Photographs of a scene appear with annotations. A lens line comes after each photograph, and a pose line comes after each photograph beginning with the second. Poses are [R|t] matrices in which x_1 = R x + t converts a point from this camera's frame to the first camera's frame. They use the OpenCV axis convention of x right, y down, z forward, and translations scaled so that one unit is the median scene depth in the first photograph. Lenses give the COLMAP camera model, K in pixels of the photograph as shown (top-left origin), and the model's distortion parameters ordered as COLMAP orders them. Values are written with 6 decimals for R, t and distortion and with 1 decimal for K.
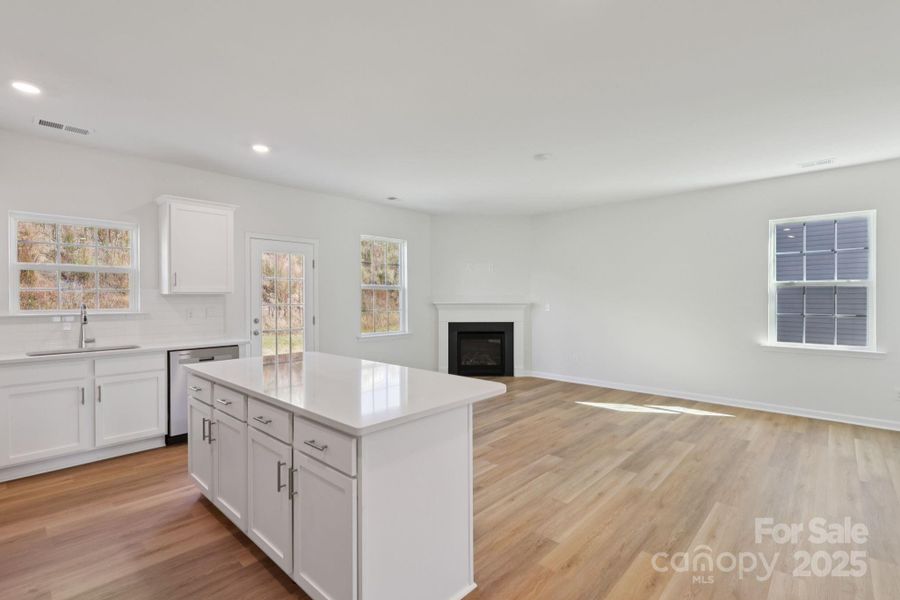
lens RADIAL K [[418.6, 0, 450.1], [0, 418.6, 296.9], [0, 0, 1]] dist [-0.002580, 0.000427]
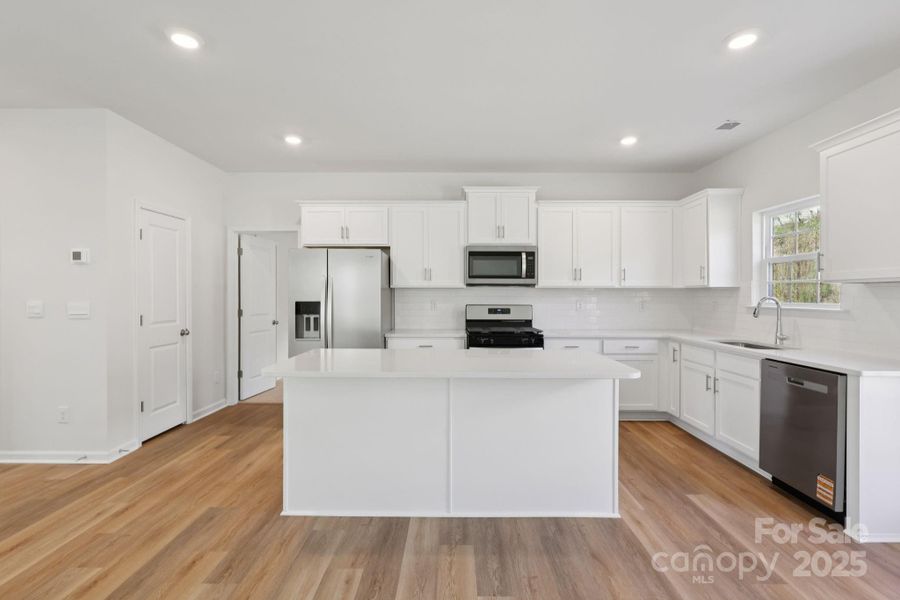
lens RADIAL K [[418.6, 0, 450.8], [0, 418.6, 298.0], [0, 0, 1]] dist [-0.002580, 0.000427]
pose [[-0.739168, 0.004173, -0.673508, 0.273991], [-0.001661, 0.999966, 0.008019, 0.013572], [0.673518, 0.007047, -0.739137, 1.174989]]
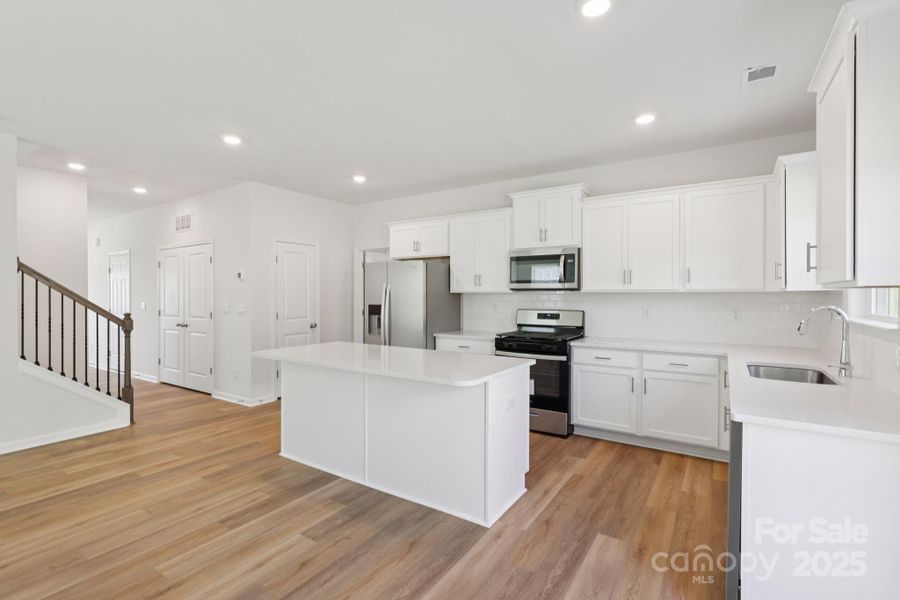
lens RADIAL K [[418.6, 0, 449.1], [0, 418.6, 297.4], [0, 0, 1]] dist [-0.002580, 0.000427]
pose [[-0.986791, 0.000936, -0.161998, -0.190838], [0.000094, 0.999986, 0.005206, 0.001591], [0.162001, 0.005122, -0.986777, 1.497363]]
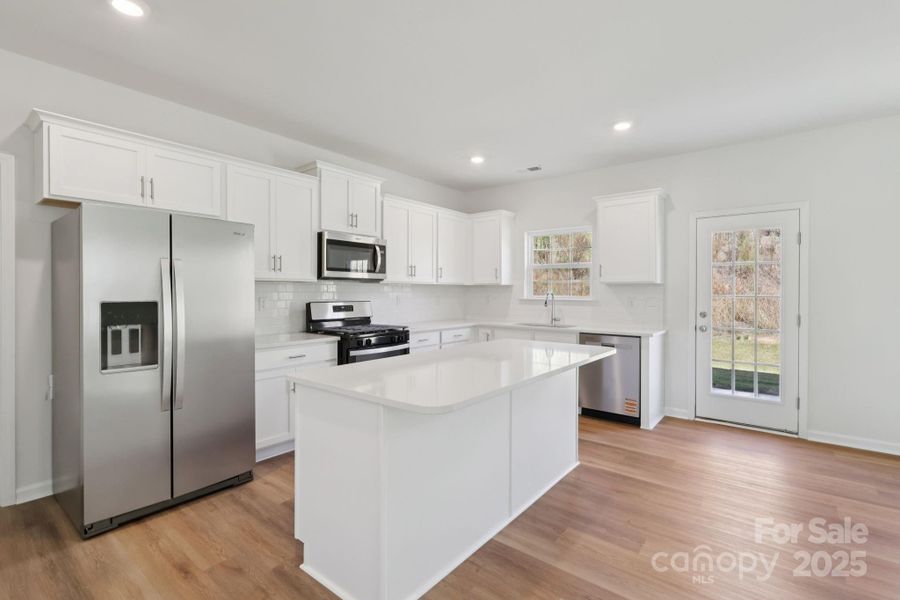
lens RADIAL K [[418.6, 0, 449.6], [0, 418.6, 294.8], [0, 0, 1]] dist [-0.002580, 0.000427]
pose [[0.070033, 0.010436, -0.997490, 0.458952], [-0.004135, 0.999940, 0.010172, 0.013445], [0.997536, 0.003413, 0.070072, 0.555777]]
